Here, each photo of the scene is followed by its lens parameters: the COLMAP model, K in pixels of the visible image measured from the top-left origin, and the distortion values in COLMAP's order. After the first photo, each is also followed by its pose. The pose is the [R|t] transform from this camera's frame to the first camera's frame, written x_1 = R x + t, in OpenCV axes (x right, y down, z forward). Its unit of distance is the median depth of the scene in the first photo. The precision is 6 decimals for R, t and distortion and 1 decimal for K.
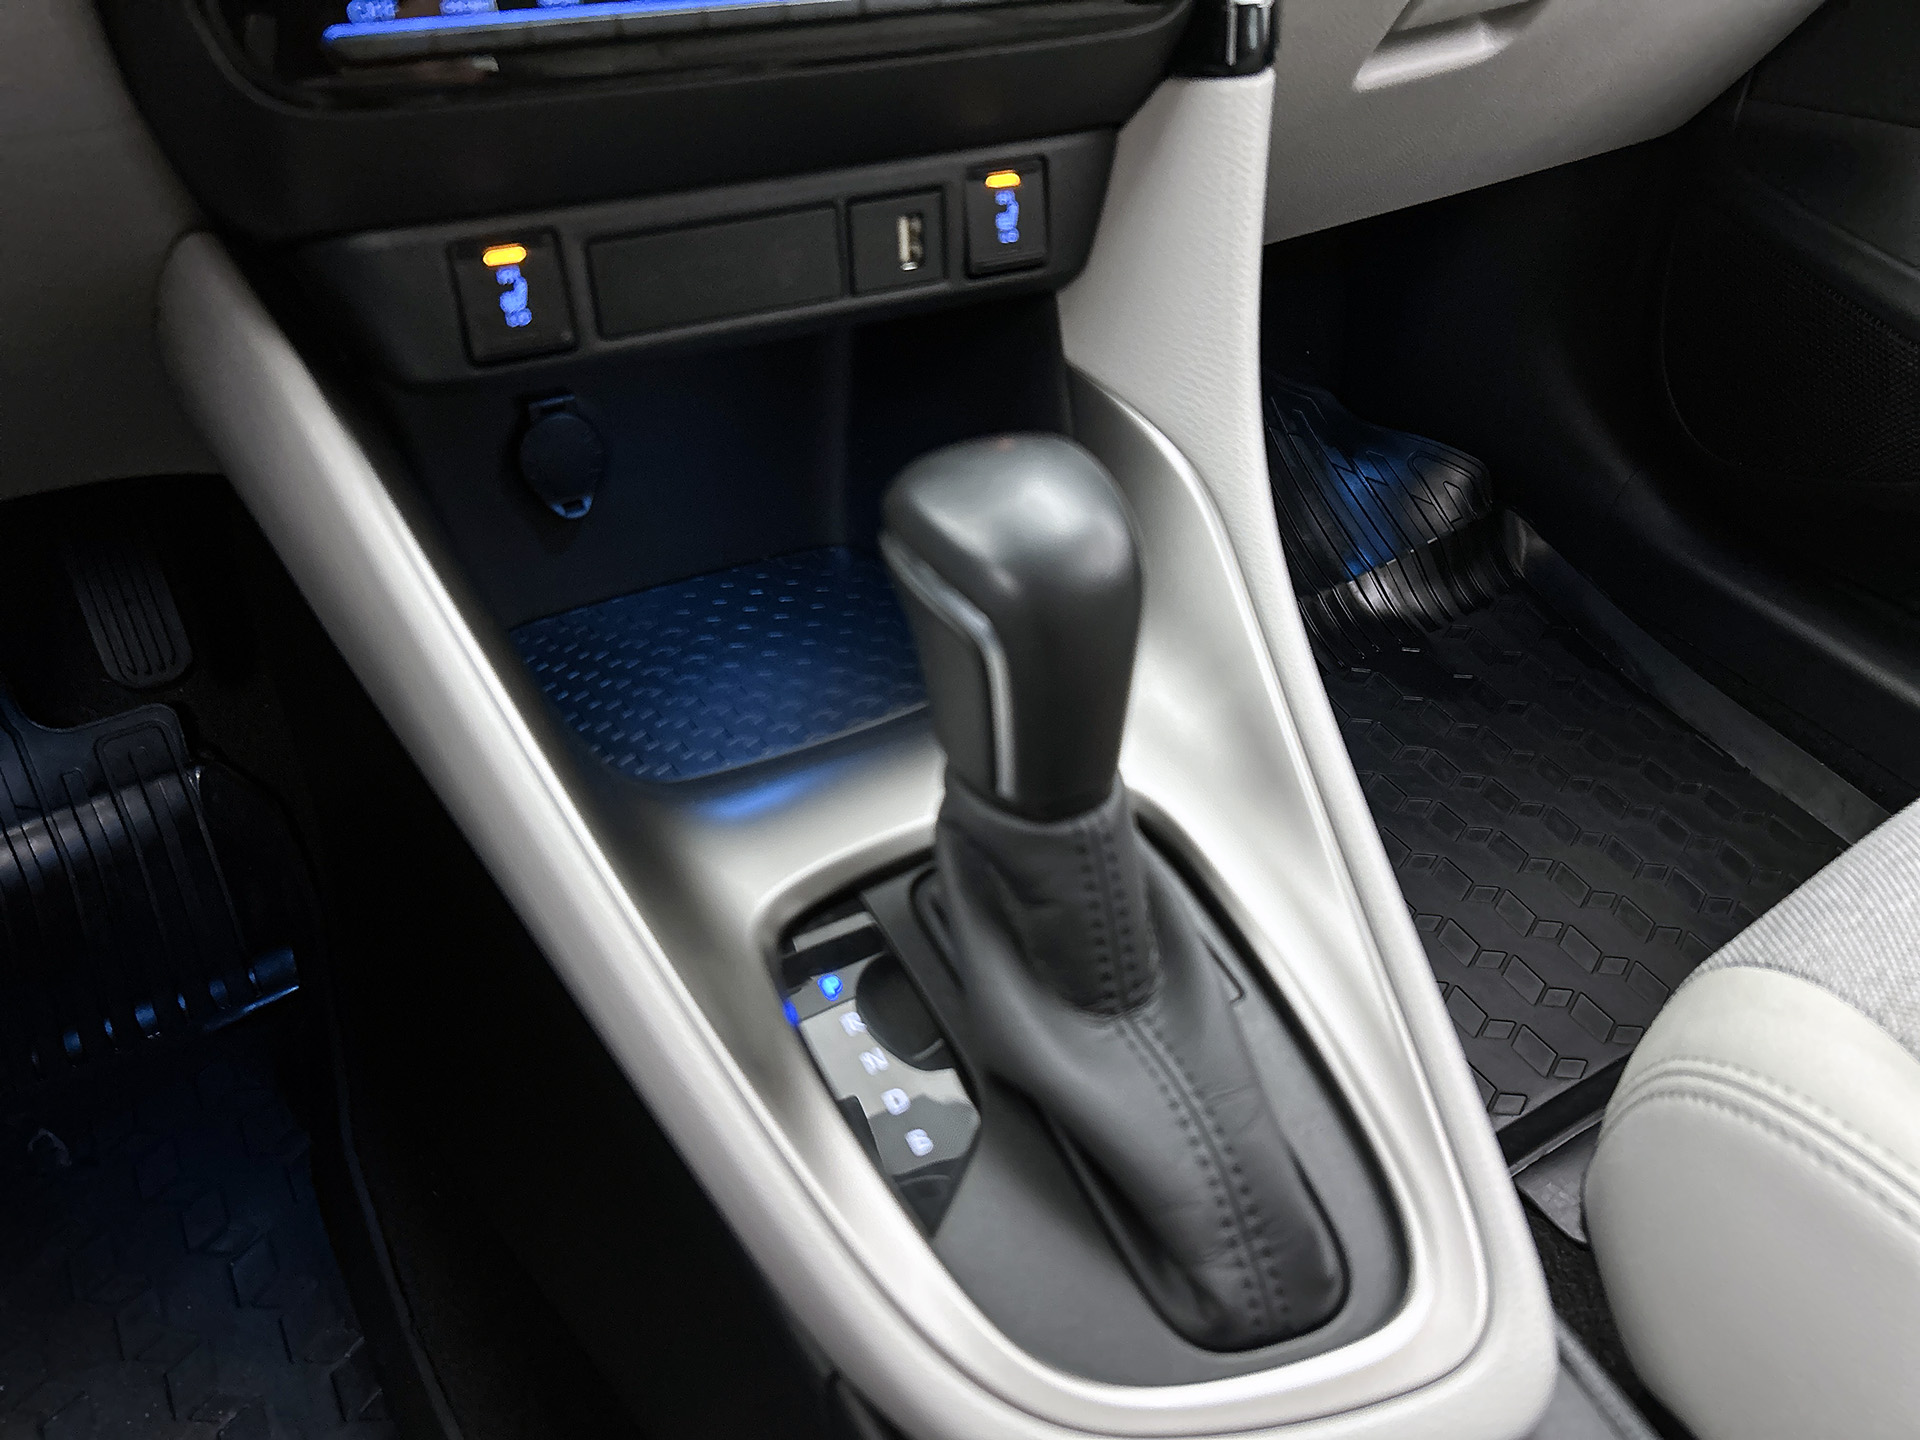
lens RADIAL K [[1439.6, 0, 973.4], [0, 1439.6, 725.9], [0, 0, 1]] dist [0.025156, -0.017097]
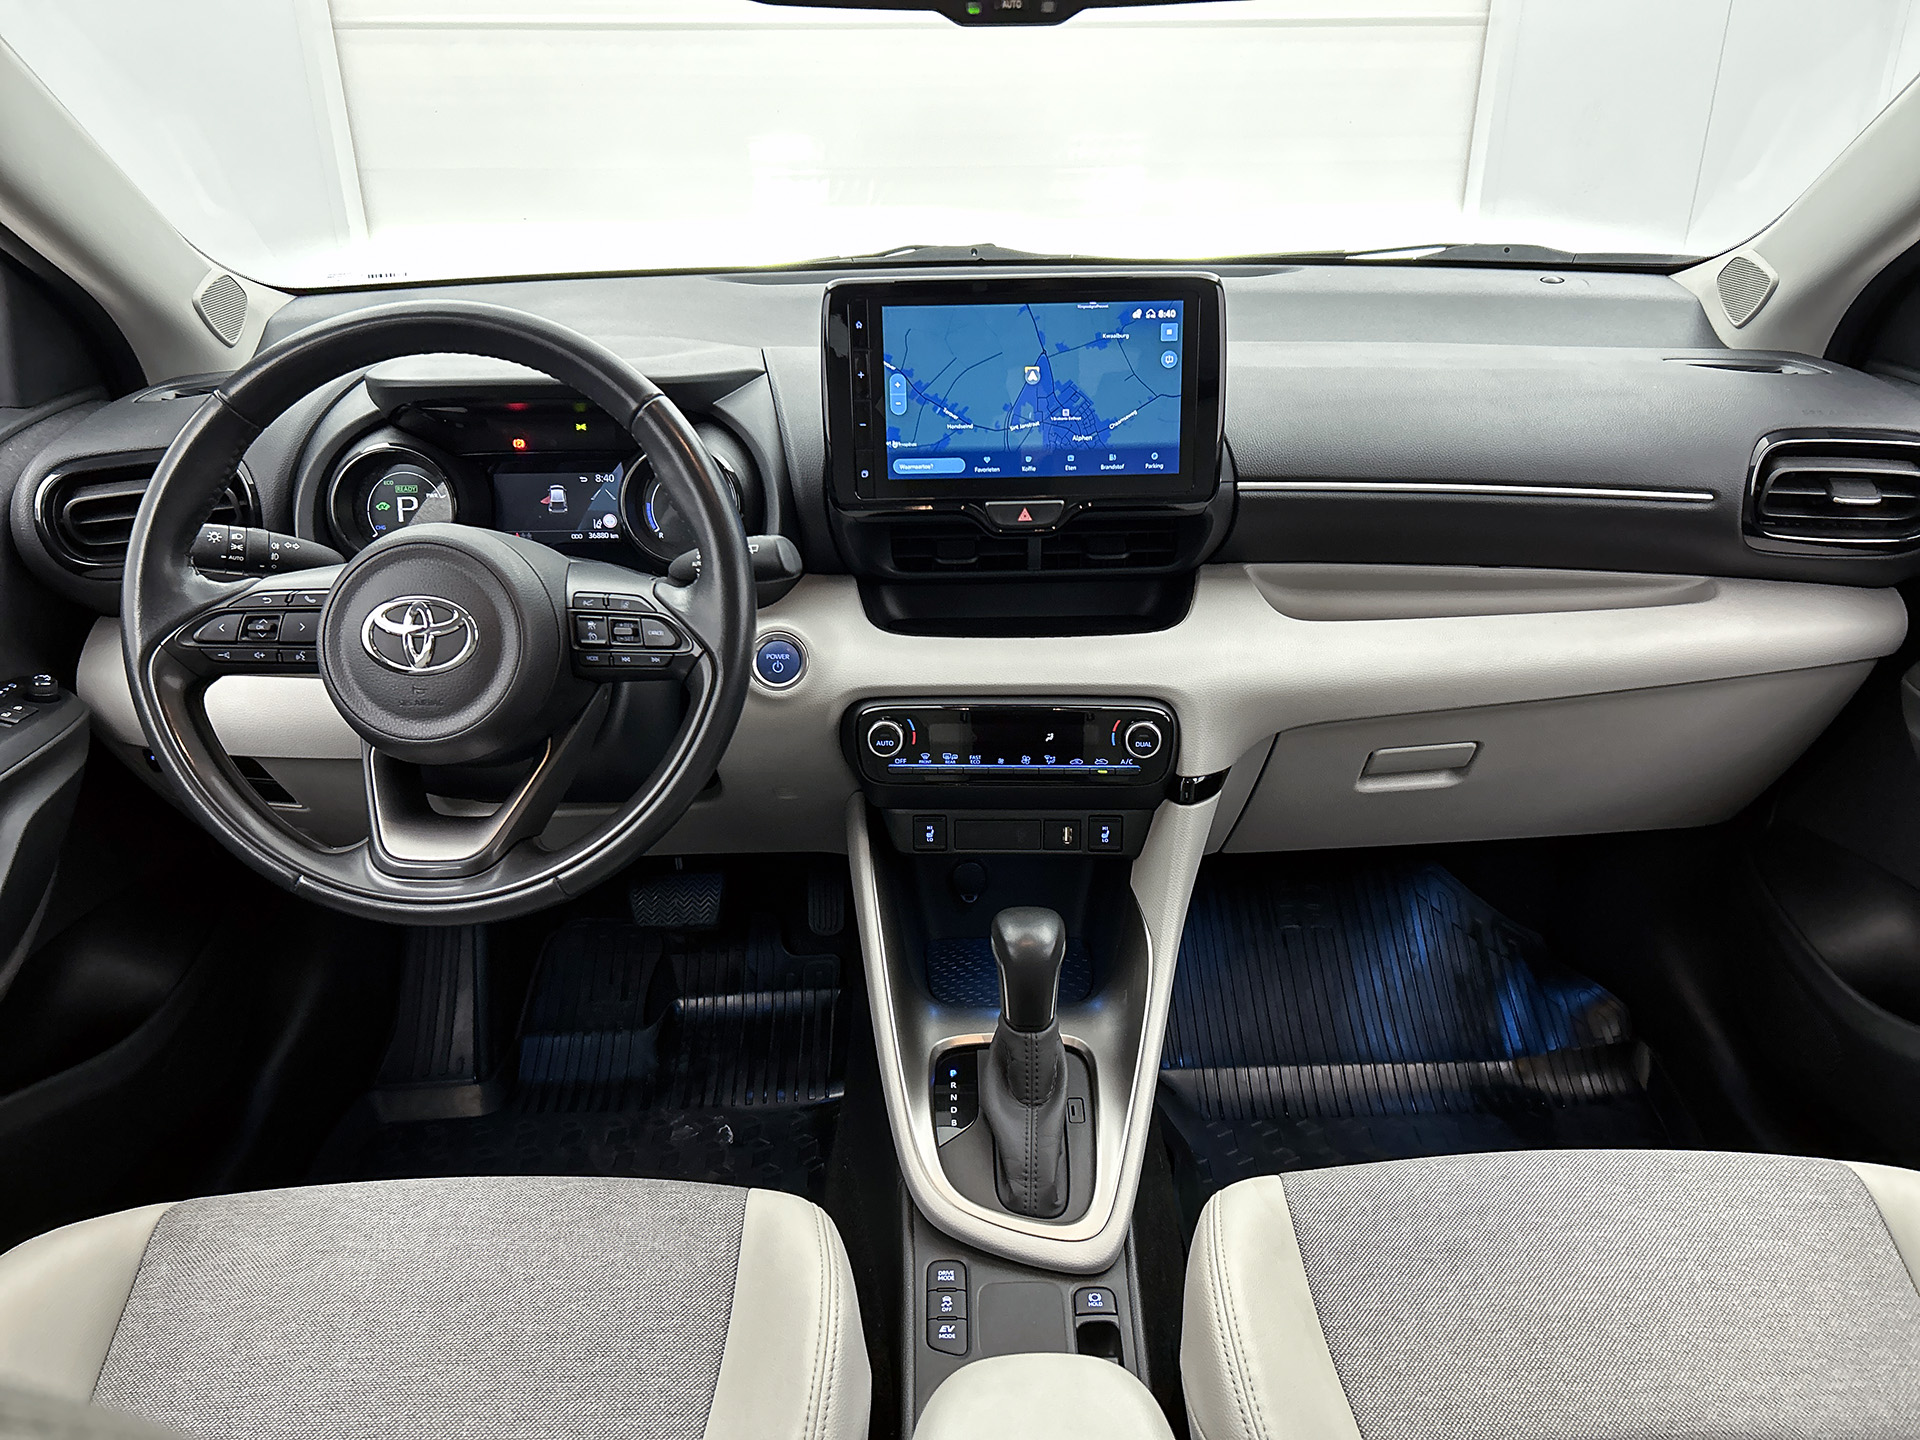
lens RADIAL K [[1439.6, 0, 959.0], [0, 1439.6, 707.0], [0, 0, 1]] dist [0.025156, -0.017097]
pose [[0.857620, 0.153853, -0.490731, 1.134591], [-0.286842, 0.935096, -0.208126, 0.081257], [0.426859, 0.319256, 0.846089, -1.588415]]
